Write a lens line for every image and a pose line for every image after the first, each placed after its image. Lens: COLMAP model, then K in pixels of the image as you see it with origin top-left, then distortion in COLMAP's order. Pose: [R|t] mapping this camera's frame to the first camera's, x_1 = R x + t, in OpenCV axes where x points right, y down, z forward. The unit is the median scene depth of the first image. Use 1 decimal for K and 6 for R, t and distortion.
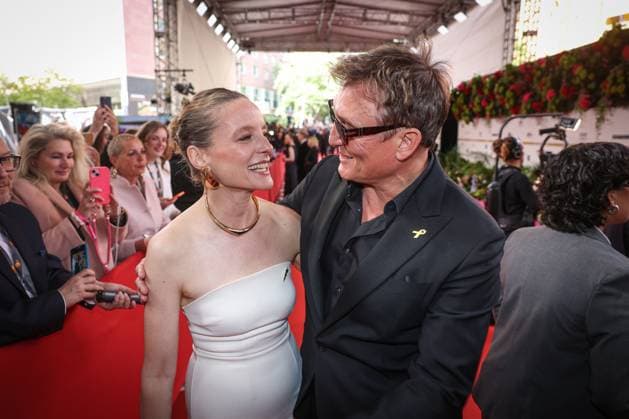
lens RADIAL K [[445.0, 0, 303.8], [0, 445.0, 209.9], [0, 0, 1]] dist [-0.111728, 0.149092]
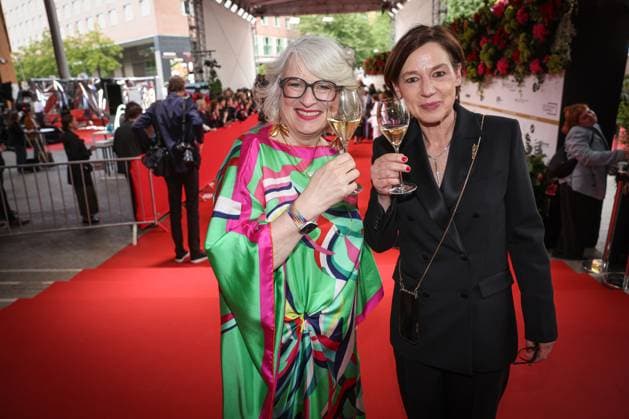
lens RADIAL K [[445.0, 0, 303.8], [0, 445.0, 209.9], [0, 0, 1]] dist [-0.111728, 0.149092]
pose [[0.996571, -0.028088, -0.077825, 0.154674], [0.037124, 0.992413, 0.117210, 0.062977], [0.073943, -0.119697, 0.990053, -0.547670]]
